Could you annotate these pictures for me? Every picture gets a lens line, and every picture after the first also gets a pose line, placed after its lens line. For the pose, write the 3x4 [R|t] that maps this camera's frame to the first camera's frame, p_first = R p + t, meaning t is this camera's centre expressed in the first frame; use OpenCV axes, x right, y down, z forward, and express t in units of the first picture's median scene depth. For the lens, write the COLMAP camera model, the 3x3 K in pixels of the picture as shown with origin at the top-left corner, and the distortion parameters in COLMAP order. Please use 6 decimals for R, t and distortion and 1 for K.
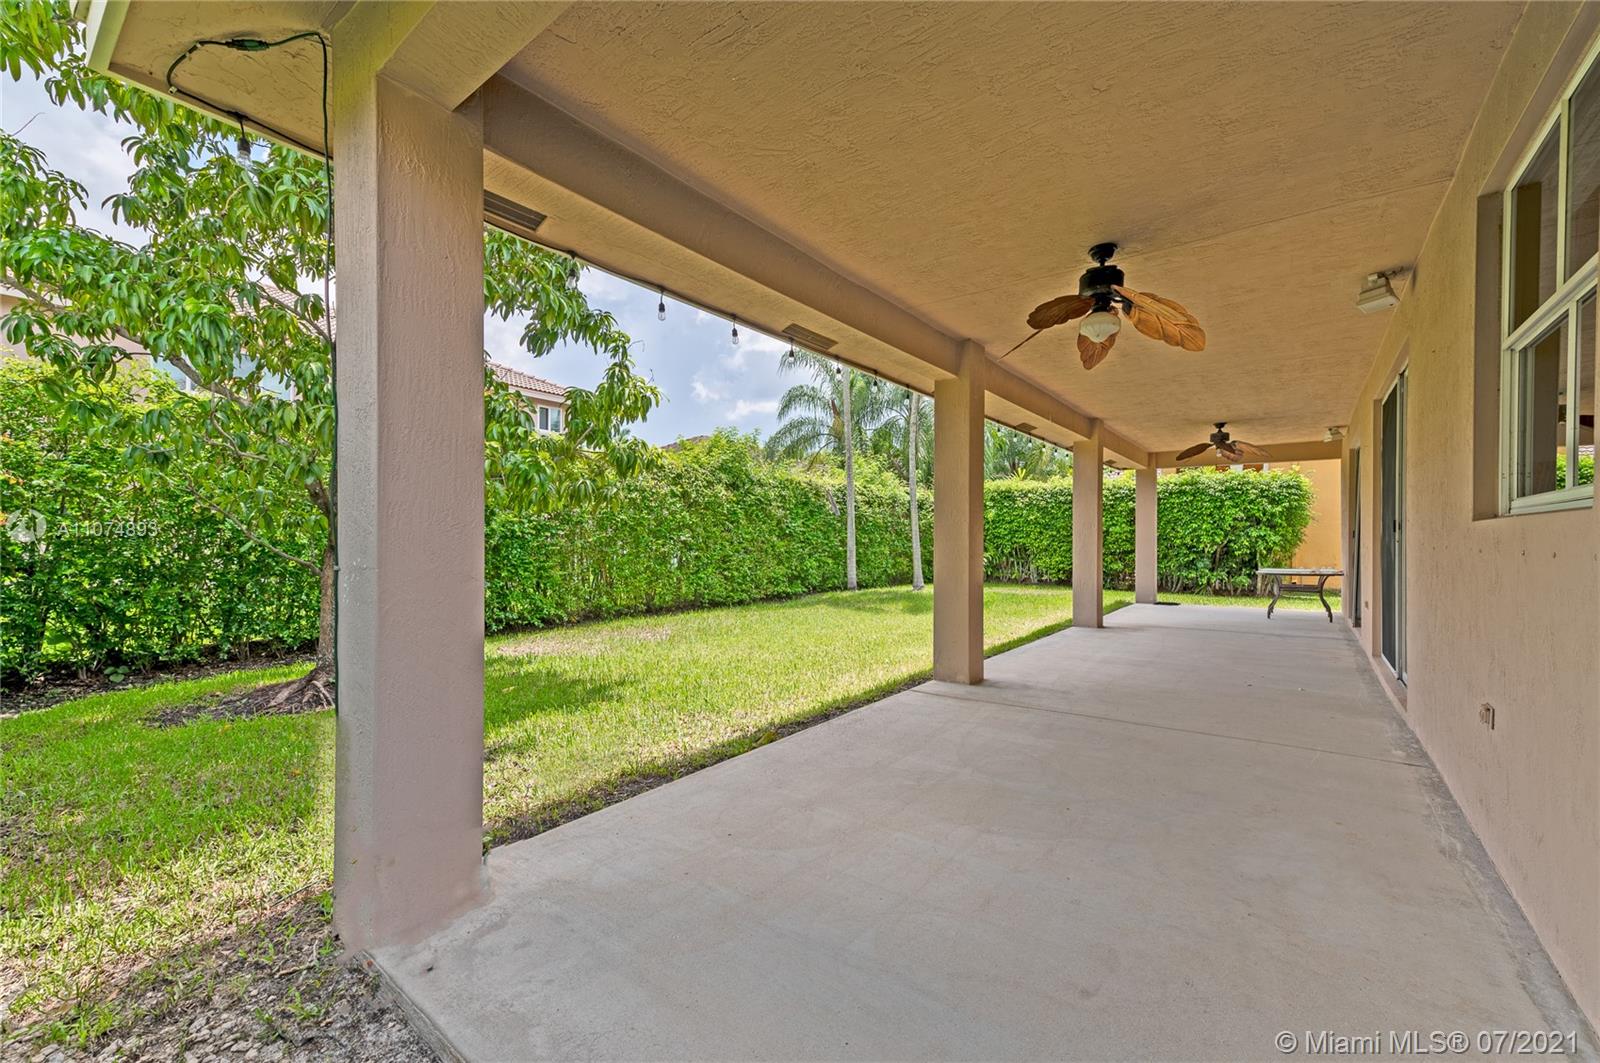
lens RADIAL K [[626.7, 0, 796.8], [0, 626.7, 540.4], [0, 0, 1]] dist [0.010657, 0.000246]
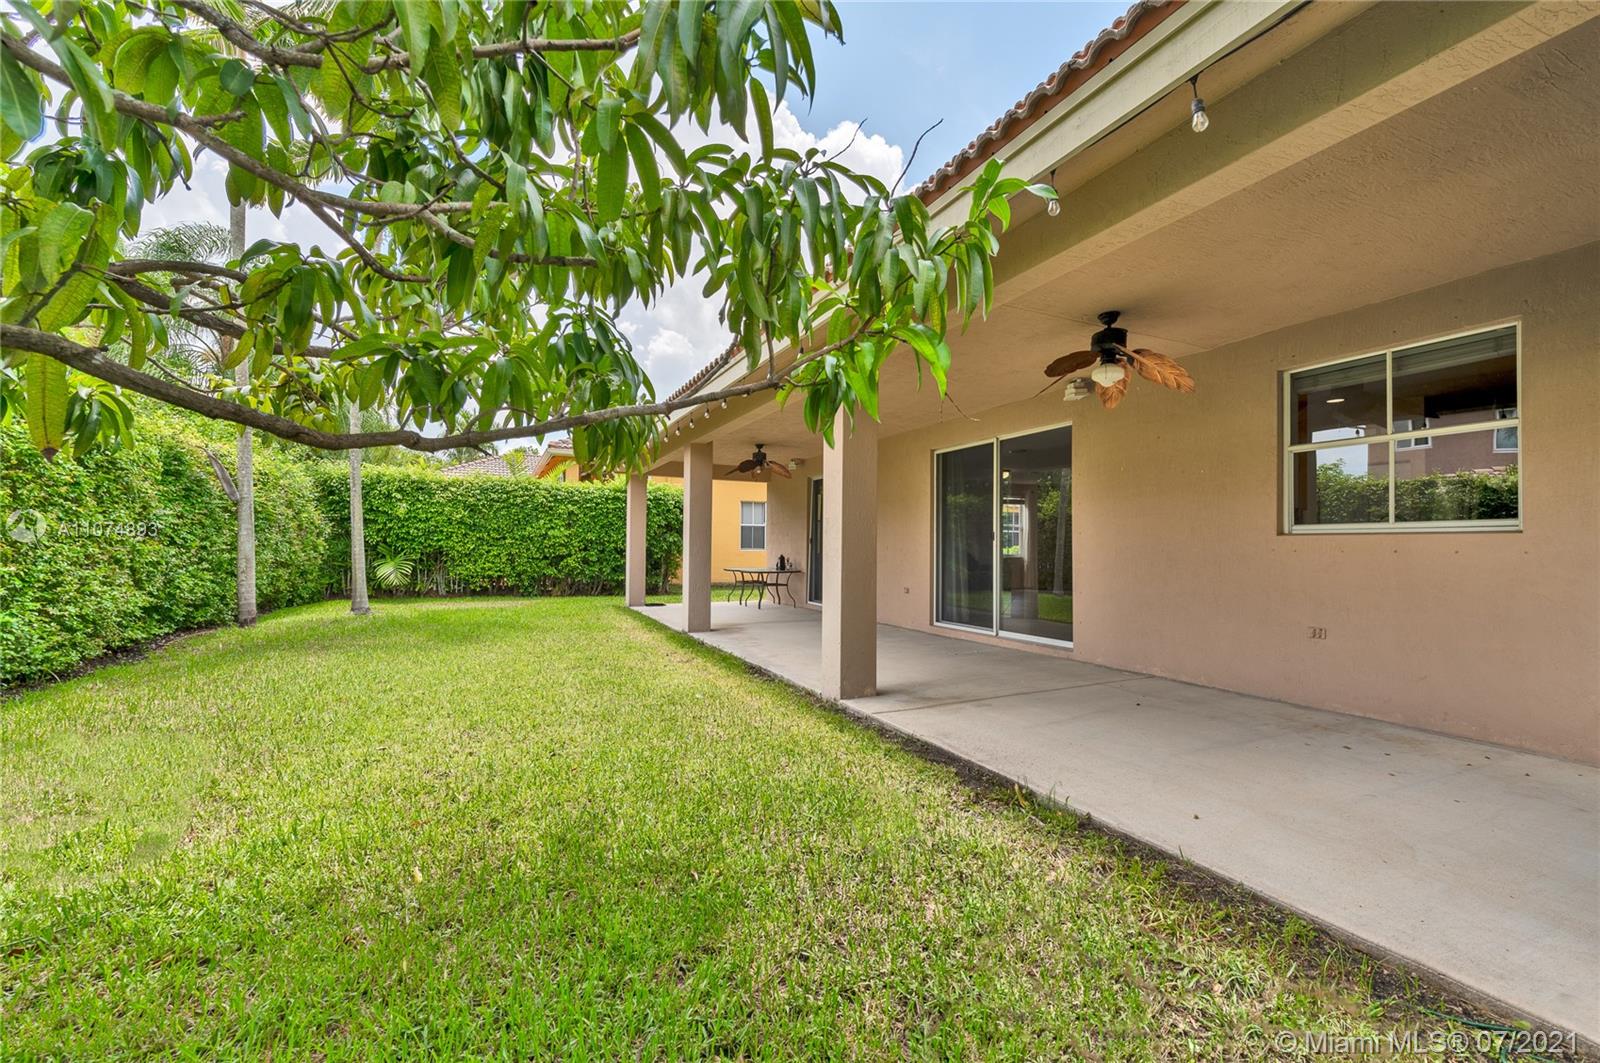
lens RADIAL K [[673.1, 0, 796.0], [0, 673.1, 535.7], [0, 0, 1]] dist [0.018509, 0.000049]
pose [[0.463231, 0.017243, 0.886070, -0.251238], [-0.006018, 0.999849, -0.016311, 0.001545], [-0.886217, 0.002224, 0.463265, 0.230376]]
